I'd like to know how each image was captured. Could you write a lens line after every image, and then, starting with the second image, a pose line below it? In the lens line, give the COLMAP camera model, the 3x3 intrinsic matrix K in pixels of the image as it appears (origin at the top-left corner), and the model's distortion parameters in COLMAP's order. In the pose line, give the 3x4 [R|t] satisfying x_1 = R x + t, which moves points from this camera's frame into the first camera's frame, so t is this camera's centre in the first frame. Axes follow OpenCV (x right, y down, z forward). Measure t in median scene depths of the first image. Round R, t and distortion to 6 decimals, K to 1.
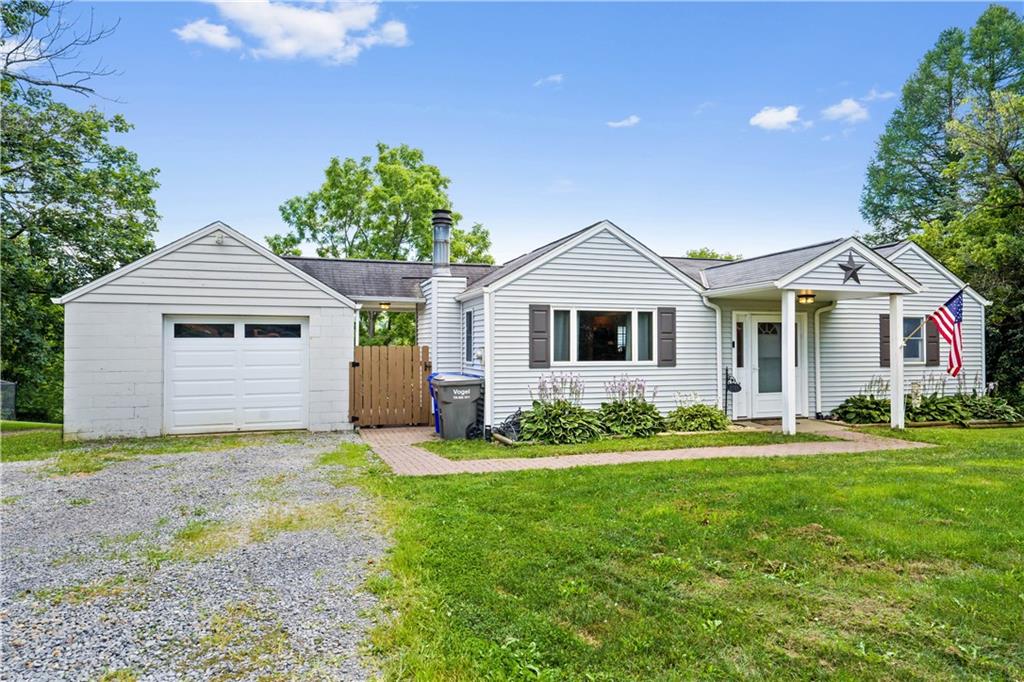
lens RADIAL K [[651.4, 0, 526.1], [0, 651.4, 353.7], [0, 0, 1]] dist [-0.005501, -0.000027]
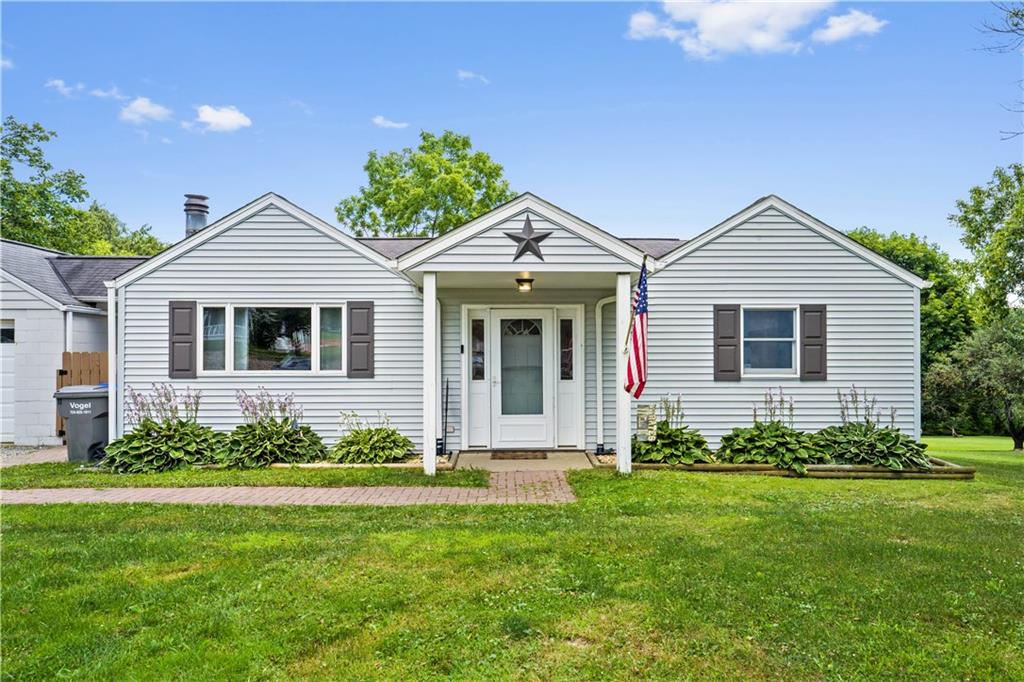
lens RADIAL K [[715.5, 0, 478.1], [0, 715.5, 356.1], [0, 0, 1]] dist [-0.005690, -0.002708]
pose [[0.958089, 0.000272, -0.286471, 0.590545], [-0.002138, 0.999978, -0.006202, -0.001137], [0.286463, 0.006554, 0.958069, 0.227331]]
